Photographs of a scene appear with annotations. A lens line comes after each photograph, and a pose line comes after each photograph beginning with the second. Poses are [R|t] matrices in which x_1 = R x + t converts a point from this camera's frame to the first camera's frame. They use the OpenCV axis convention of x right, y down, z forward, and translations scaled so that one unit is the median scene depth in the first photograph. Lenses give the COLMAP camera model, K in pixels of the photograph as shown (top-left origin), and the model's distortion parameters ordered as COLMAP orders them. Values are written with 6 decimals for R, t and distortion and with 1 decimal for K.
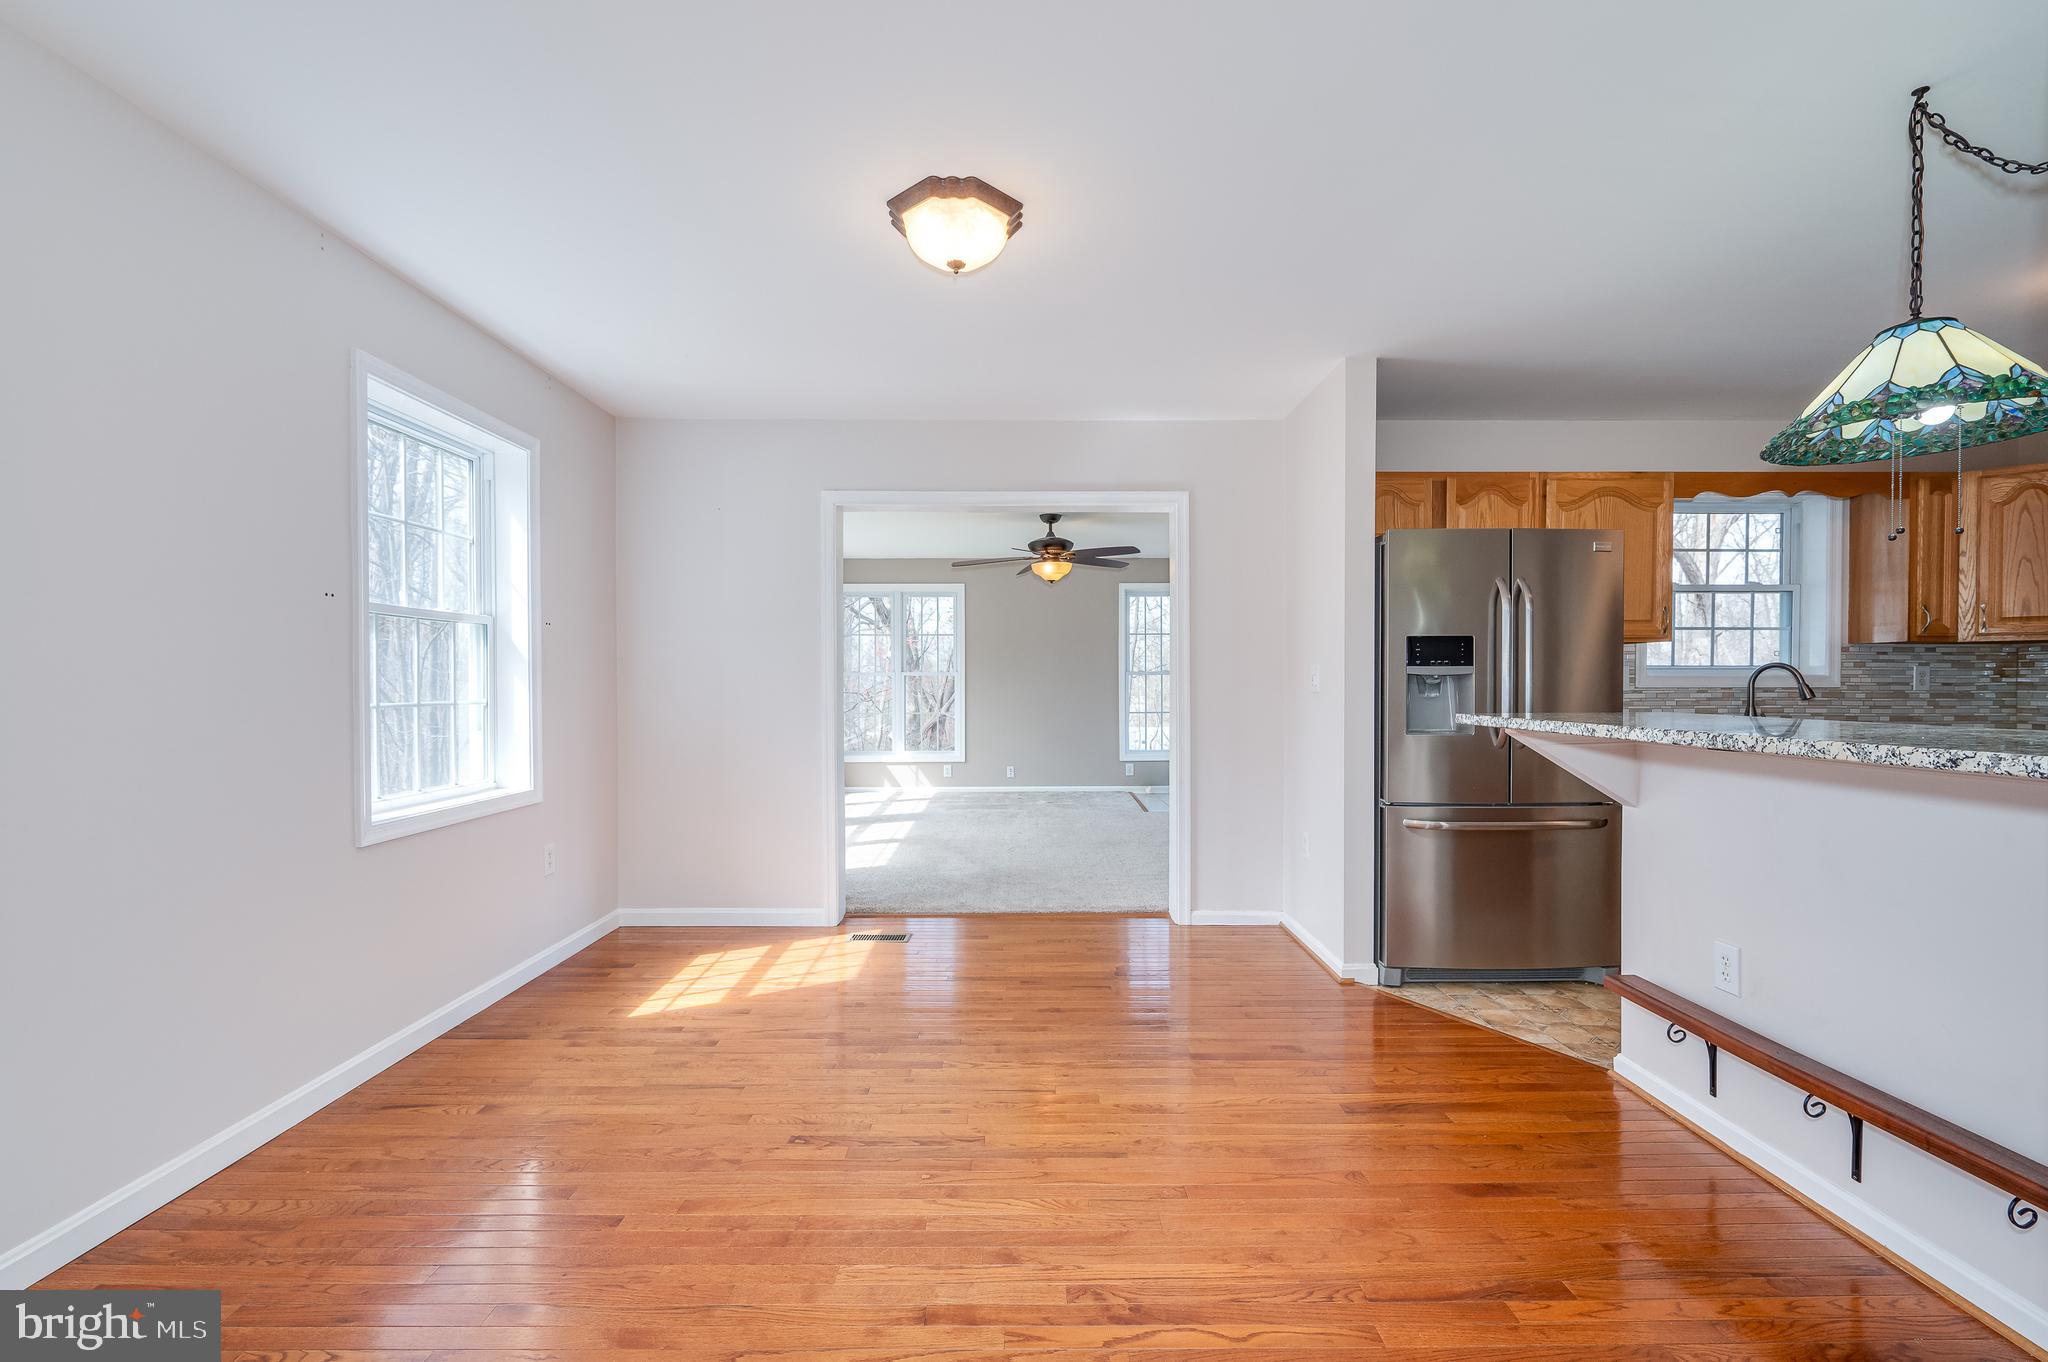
lens RADIAL K [[919.2, 0, 1028.0], [0, 919.2, 697.2], [0, 0, 1]] dist [-0.002091, -0.000346]
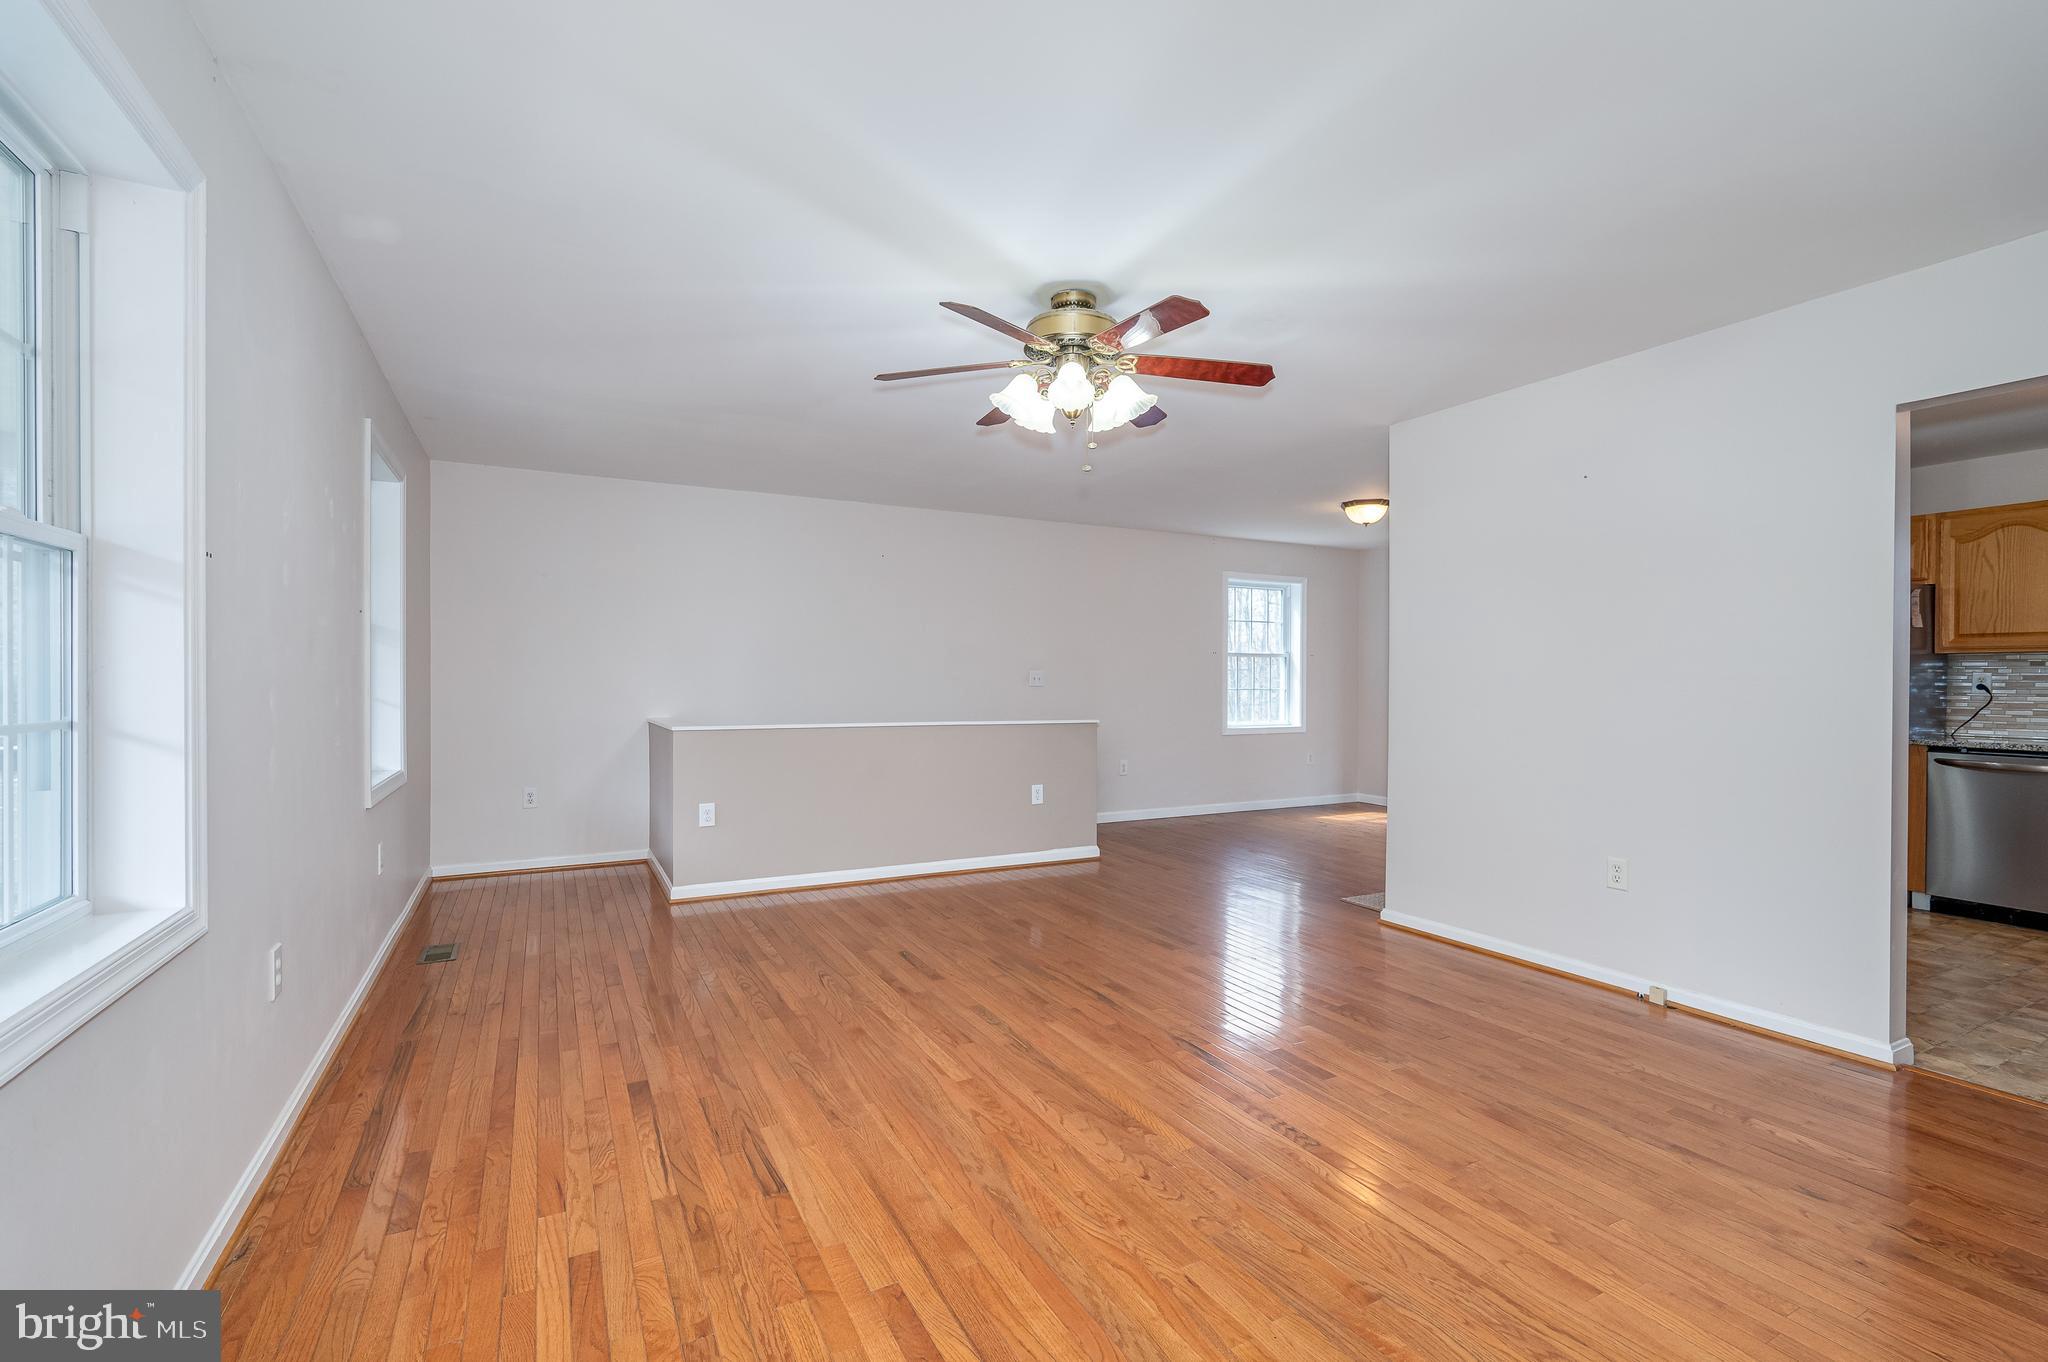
lens RADIAL K [[904.7, 0, 1031.1], [0, 904.7, 679.8], [0, 0, 1]] dist [-0.002865, -0.000114]
pose [[0.455352, 0.003633, -0.890304, 1.128373], [-0.021349, 0.999749, -0.006839, 0.009026], [0.890056, 0.022122, 0.455315, -0.634613]]
